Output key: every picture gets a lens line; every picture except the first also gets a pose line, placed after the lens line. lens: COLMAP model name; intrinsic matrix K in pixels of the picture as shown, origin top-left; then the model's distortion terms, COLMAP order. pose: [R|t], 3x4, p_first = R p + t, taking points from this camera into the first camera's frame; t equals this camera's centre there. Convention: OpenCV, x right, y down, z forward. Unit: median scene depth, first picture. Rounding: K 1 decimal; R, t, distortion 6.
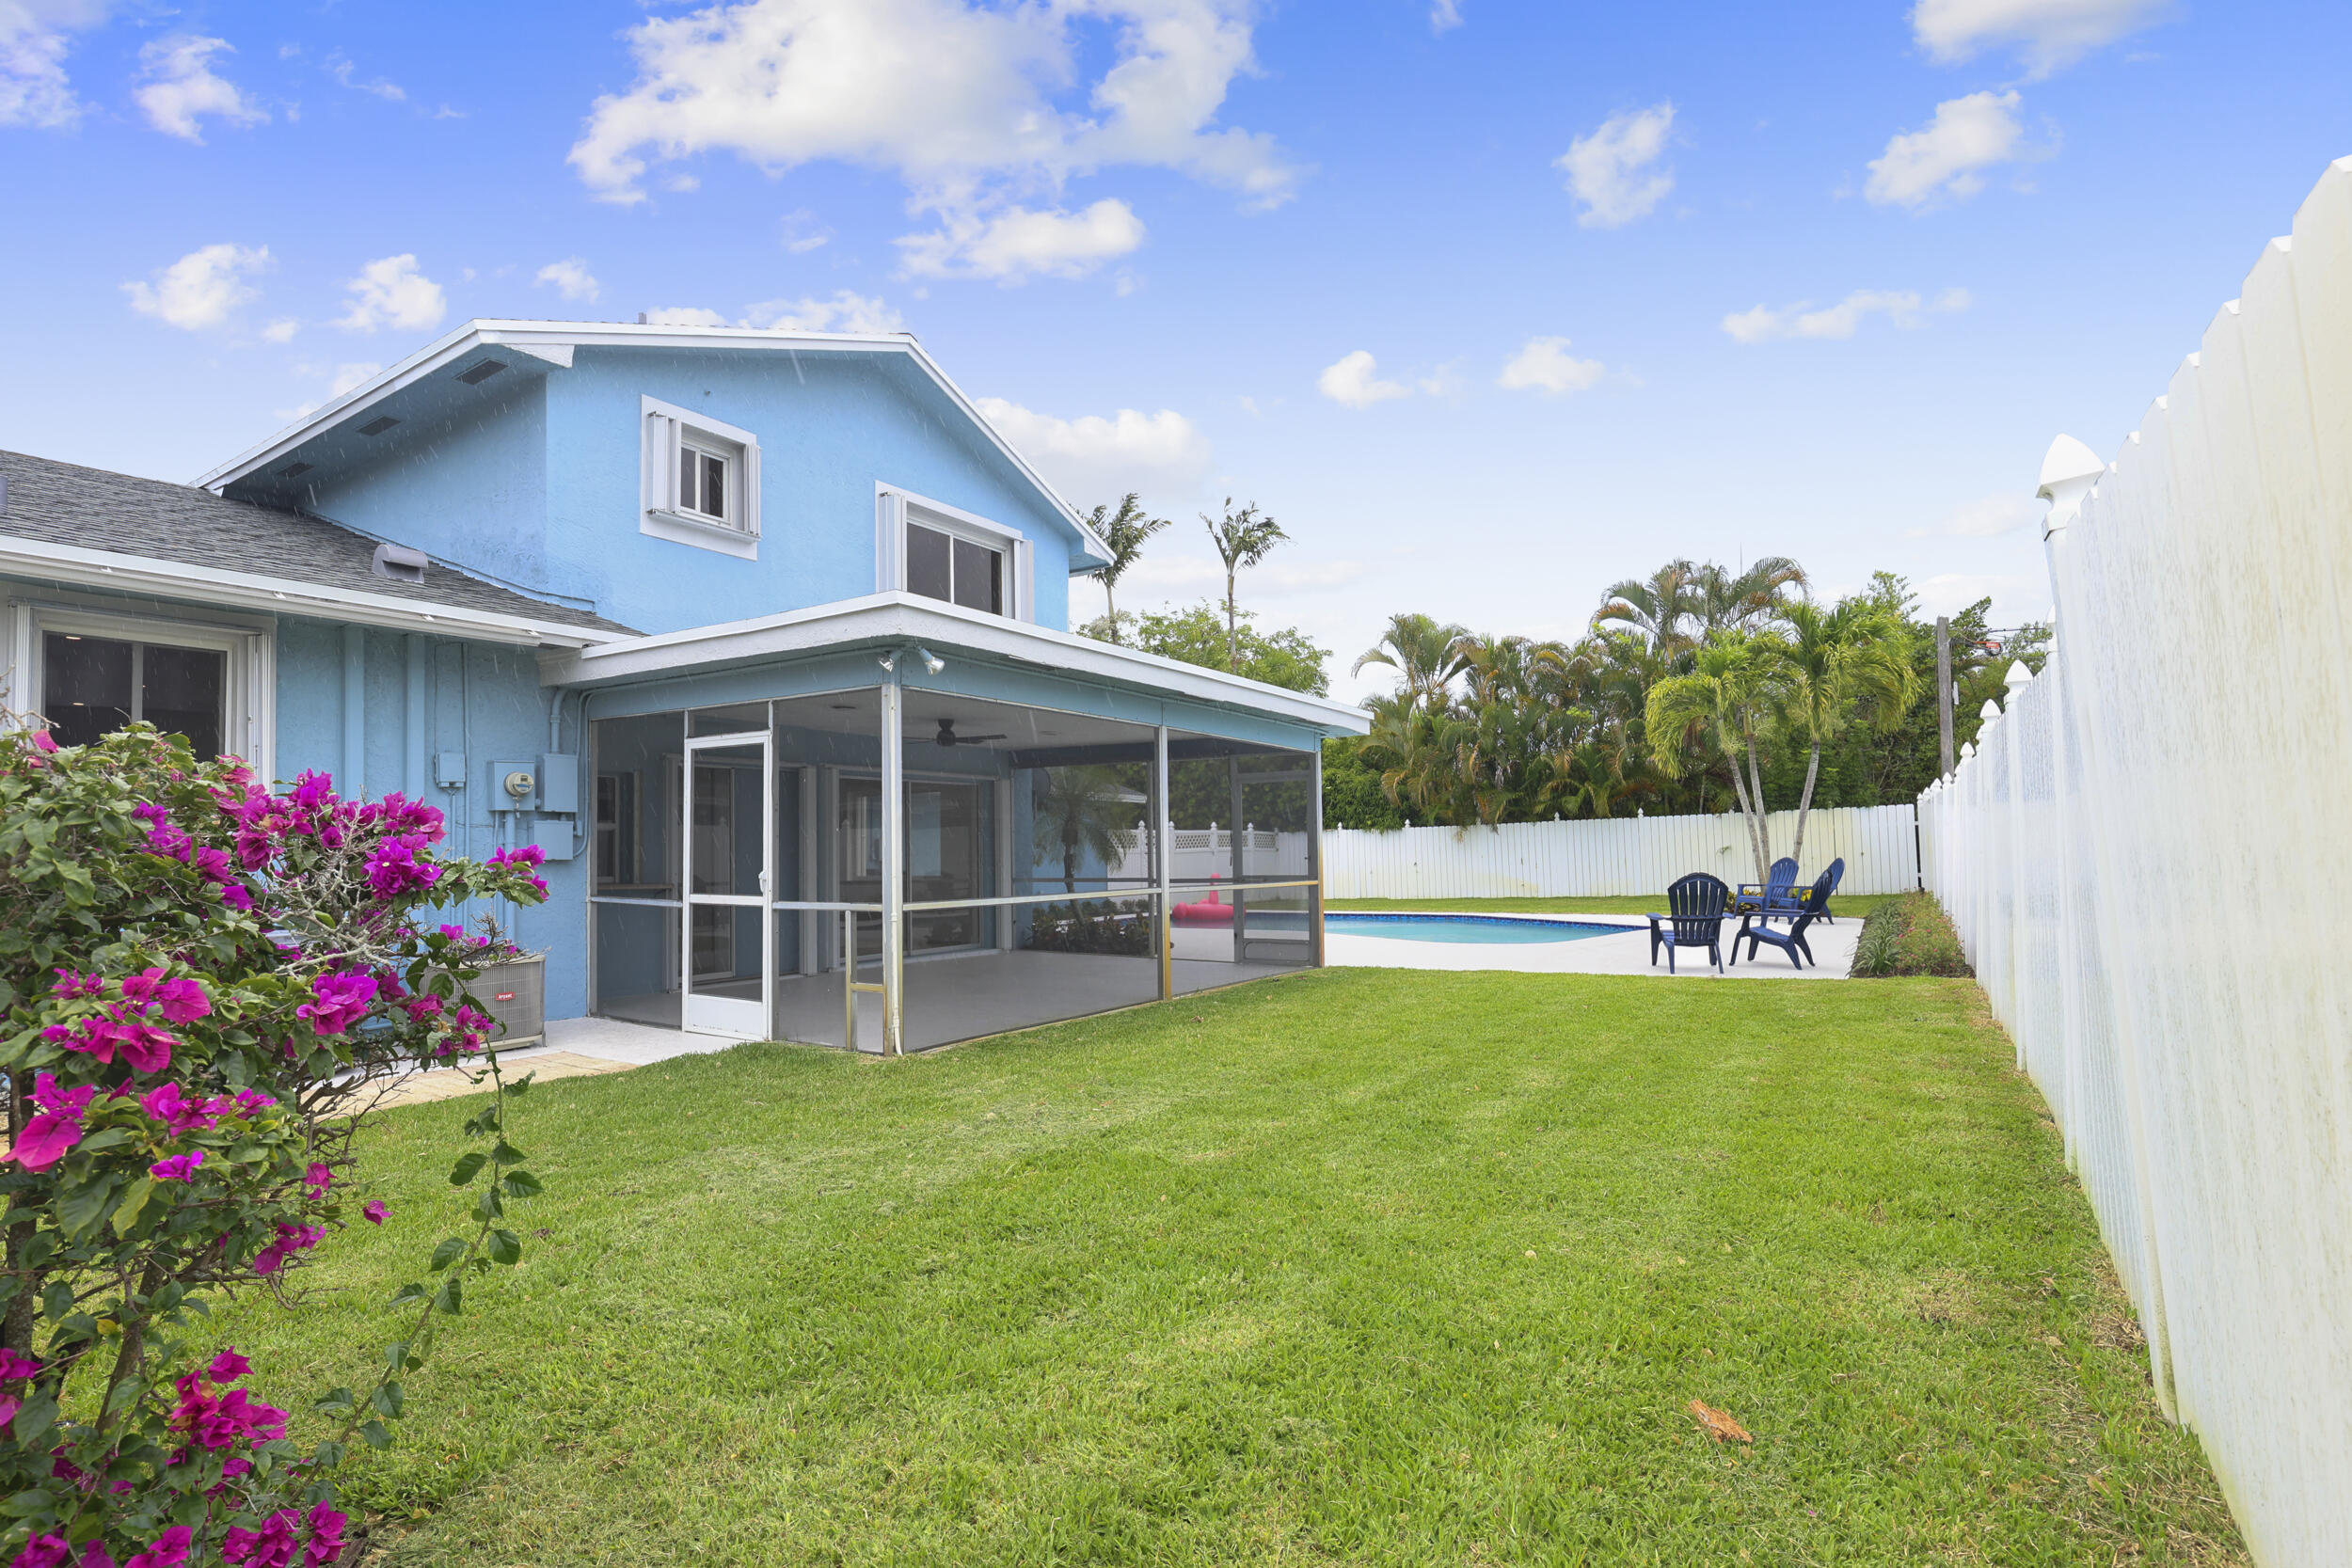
lens RADIAL K [[1089.1, 0, 1176.0], [0, 1089.1, 784.0], [0, 0, 1]] dist [-0.001155, 0.000014]
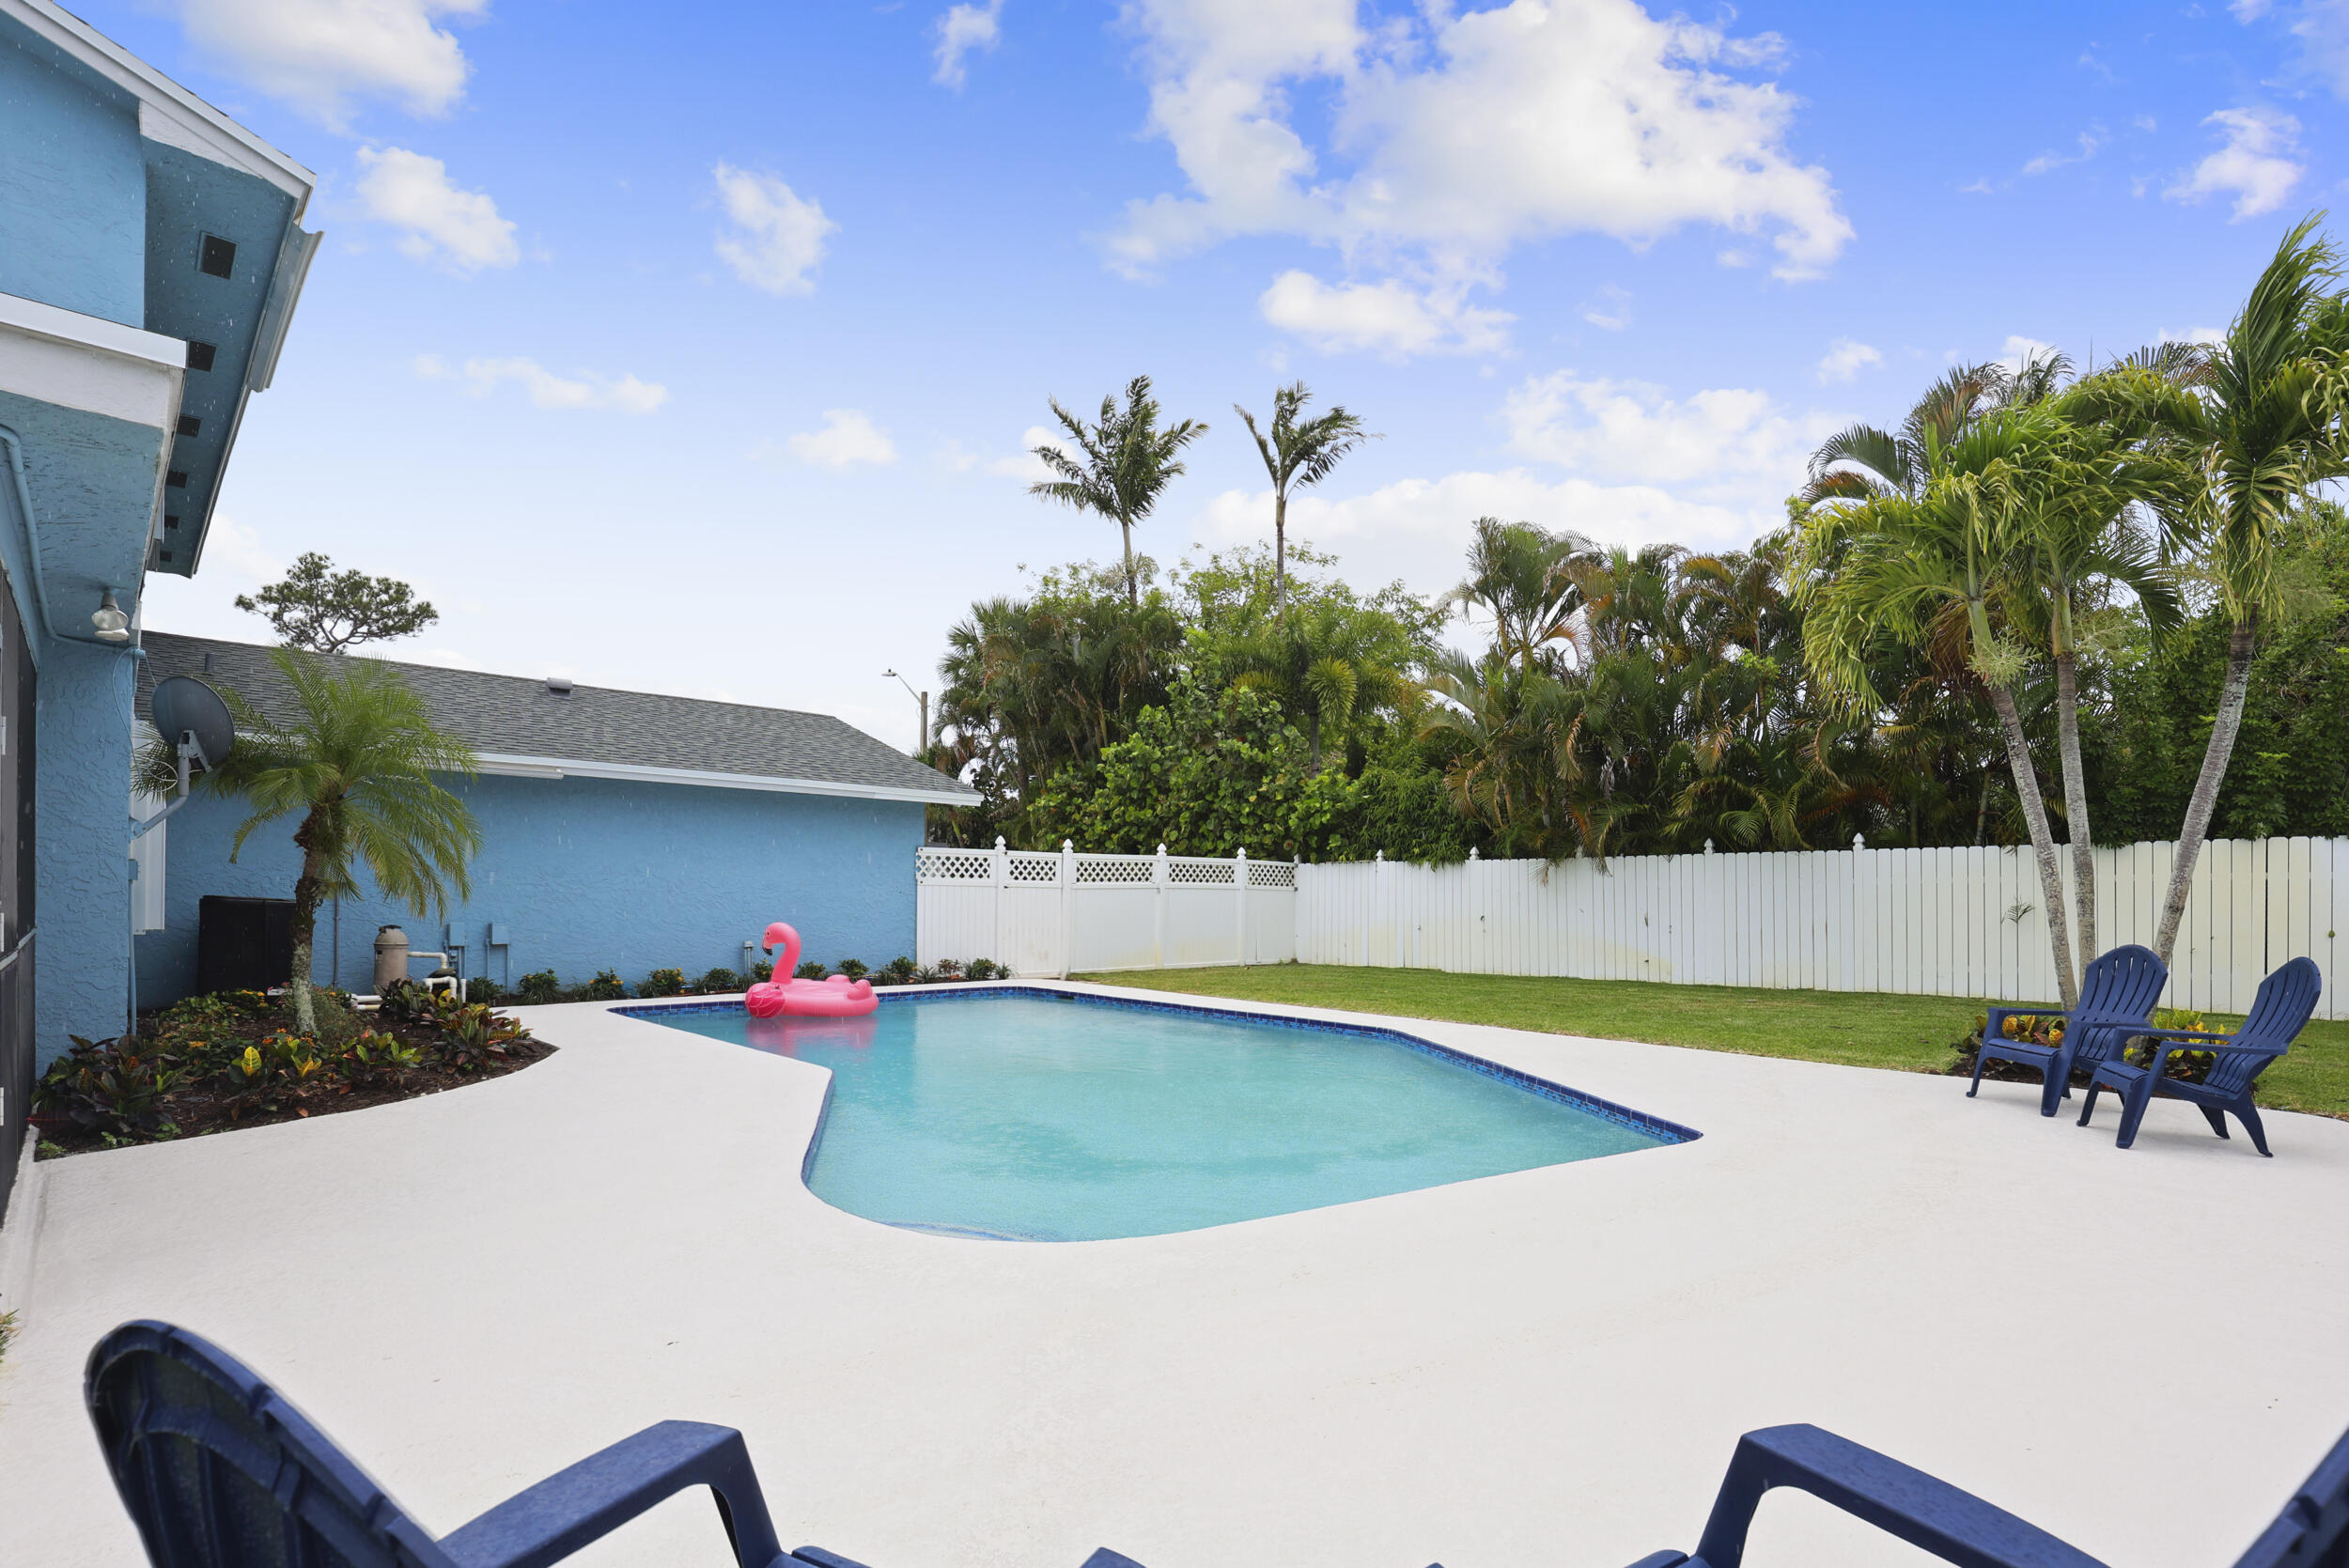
lens RADIAL K [[1094.8, 0, 1247.2], [0, 1094.8, 874.1], [0, 0, 1]] dist [-0.000790, -0.000120]
pose [[0.983095, 0.021745, -0.181802, 0.201827], [-0.010913, 0.998116, 0.060372, 0.011781], [0.182773, -0.057368, 0.981480, 0.358668]]
